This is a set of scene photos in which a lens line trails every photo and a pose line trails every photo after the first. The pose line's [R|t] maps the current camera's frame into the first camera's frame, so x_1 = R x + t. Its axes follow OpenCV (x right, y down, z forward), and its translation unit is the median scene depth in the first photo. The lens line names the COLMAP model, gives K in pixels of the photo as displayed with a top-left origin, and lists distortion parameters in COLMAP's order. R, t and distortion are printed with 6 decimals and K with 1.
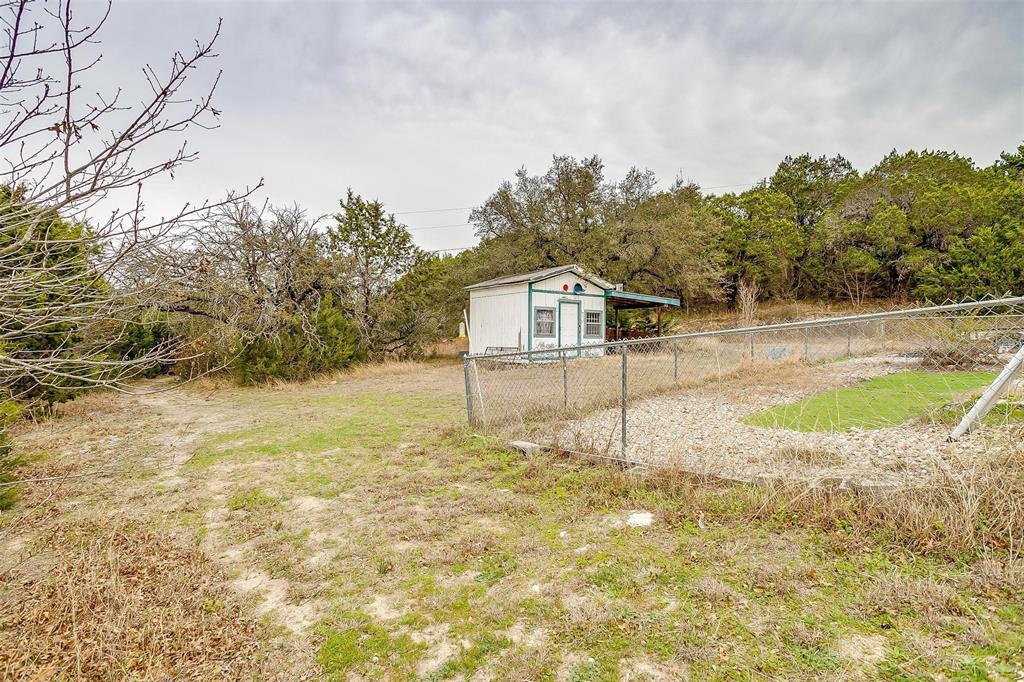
lens RADIAL K [[507.4, 0, 512.1], [0, 507.4, 335.8], [0, 0, 1]] dist [-0.048112, 0.024740]
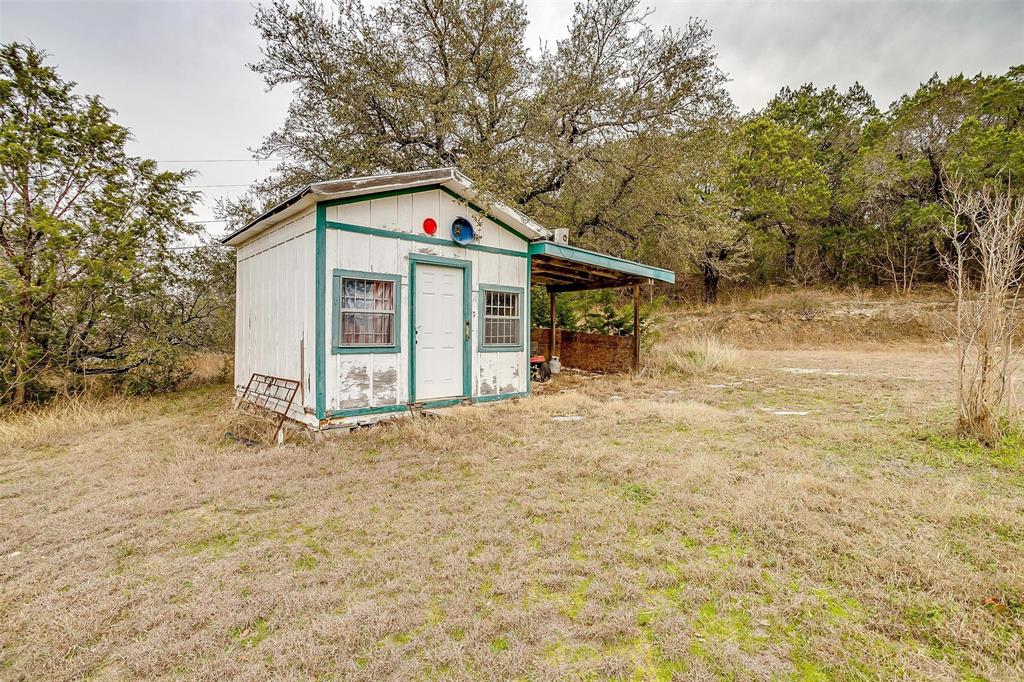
lens RADIAL K [[507.4, 0, 511.1], [0, 507.4, 337.1], [0, 0, 1]] dist [-0.048112, 0.024740]
pose [[0.990969, -0.003958, 0.134033, 0.111629], [0.002755, 0.999954, 0.009162, -0.011845], [-0.134063, -0.008710, 0.990934, 0.579657]]
